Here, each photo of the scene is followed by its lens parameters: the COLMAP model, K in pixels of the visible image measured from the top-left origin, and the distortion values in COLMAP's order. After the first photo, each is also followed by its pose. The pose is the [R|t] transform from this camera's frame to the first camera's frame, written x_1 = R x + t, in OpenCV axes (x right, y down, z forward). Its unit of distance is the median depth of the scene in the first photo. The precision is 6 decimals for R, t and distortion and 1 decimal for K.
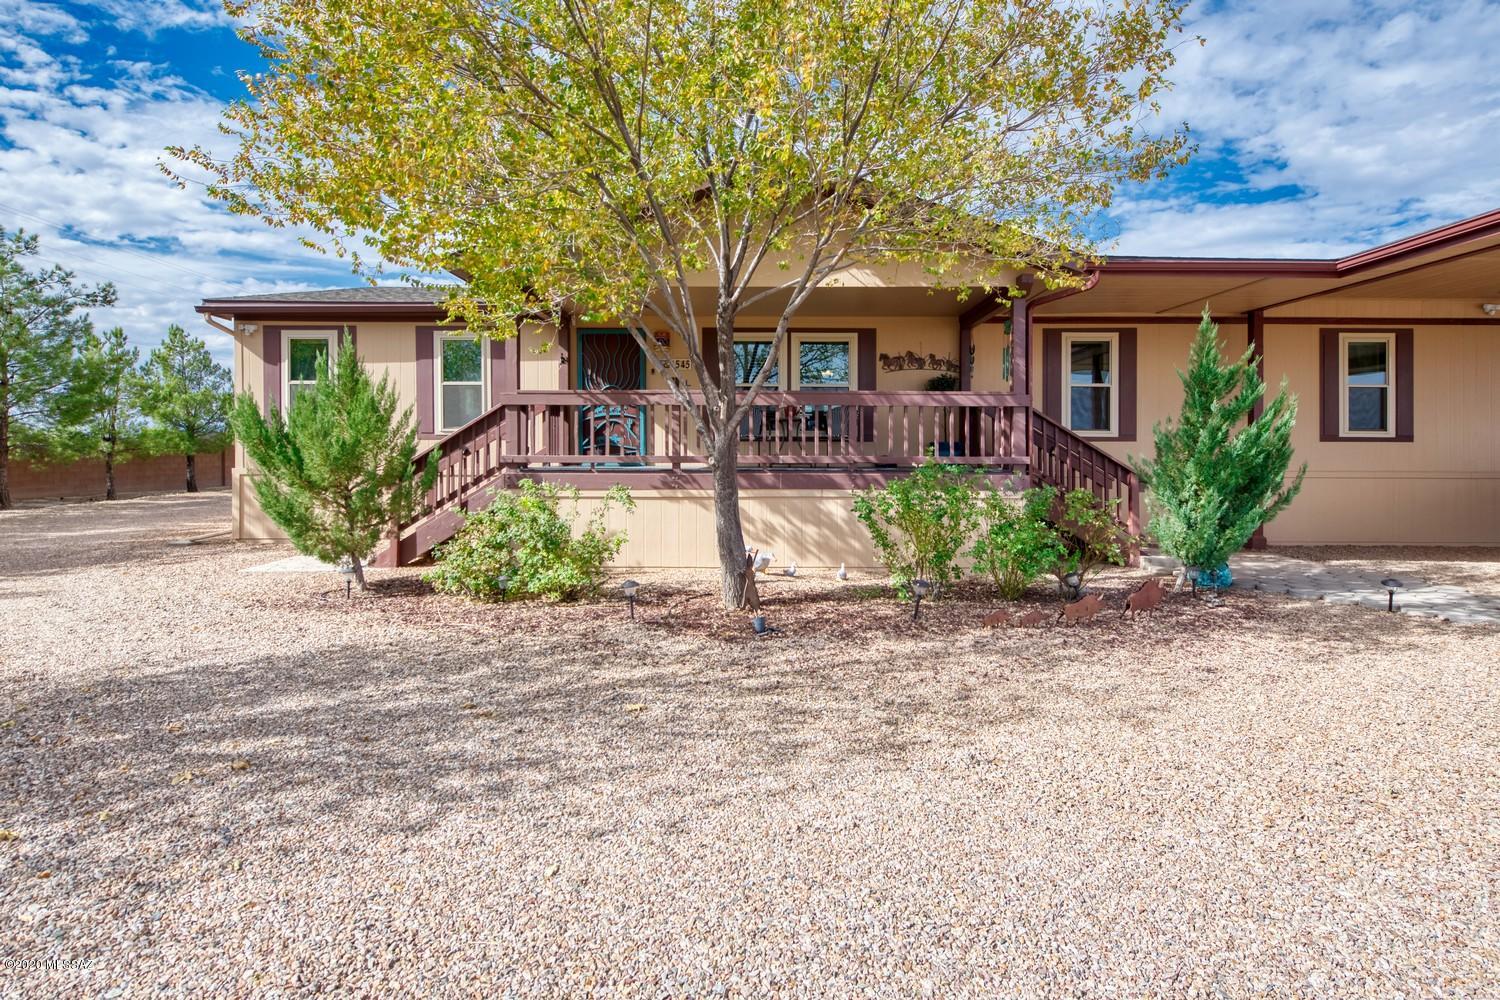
lens RADIAL K [[676.2, 0, 749.1], [0, 676.2, 459.4], [0, 0, 1]] dist [-0.000116, 0.000116]
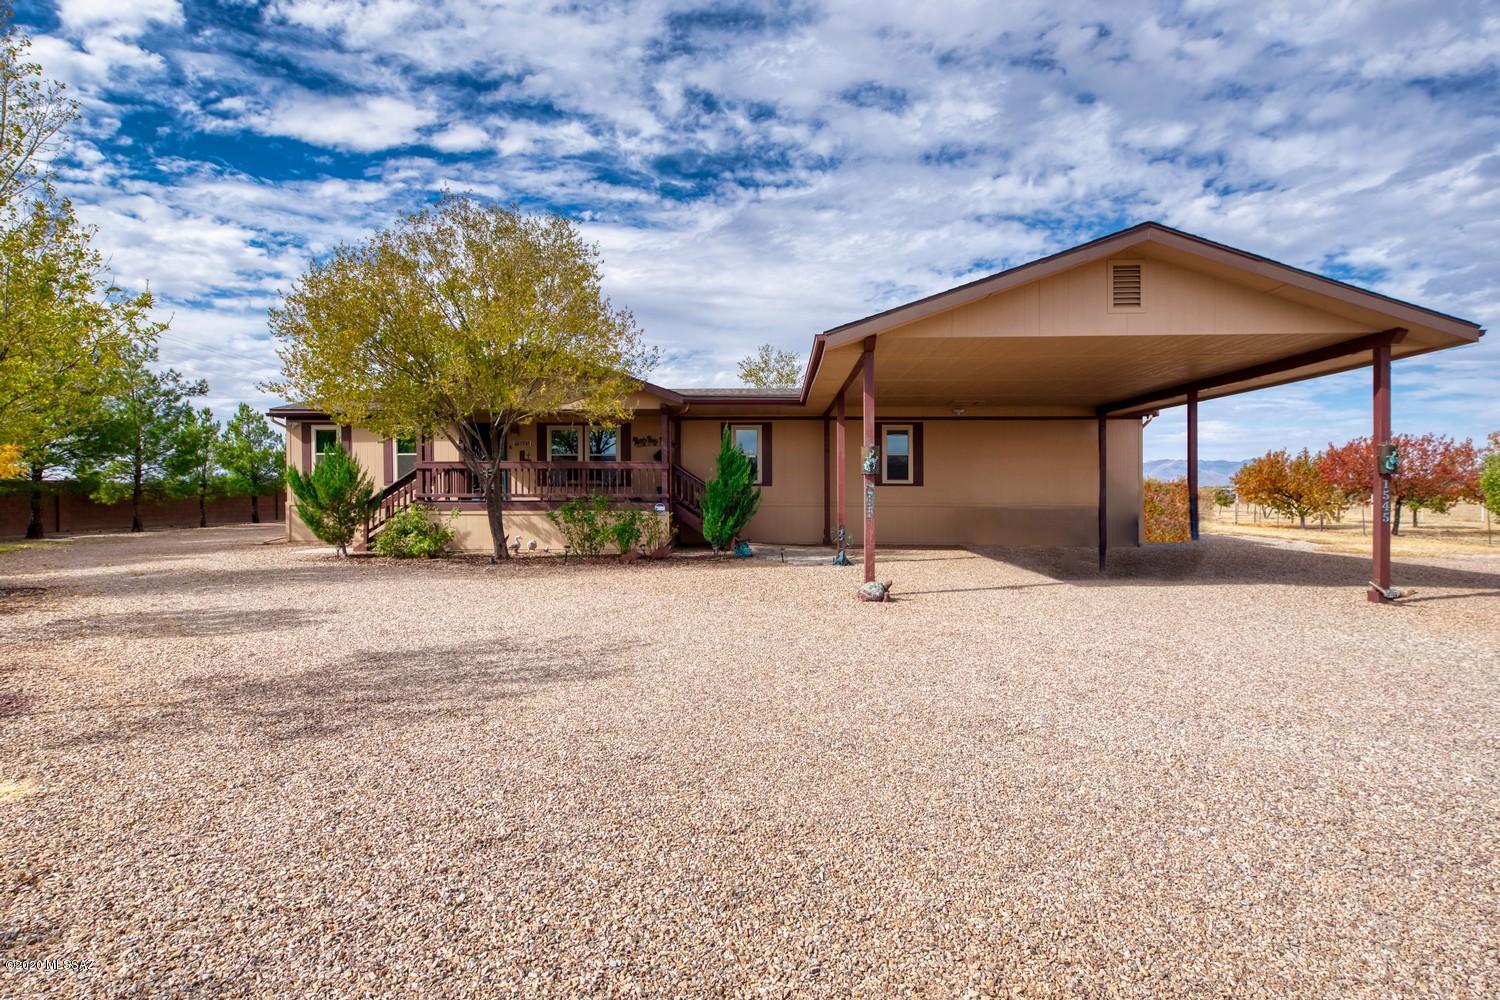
lens RADIAL K [[696.1, 0, 751.9], [0, 696.1, 509.7], [0, 0, 1]] dist [0.000158, -0.000124]
pose [[0.998389, 0.000143, -0.056744, 0.557746], [0.000328, 0.999966, 0.008299, 0.018254], [0.056743, -0.008305, 0.998354, -0.749089]]
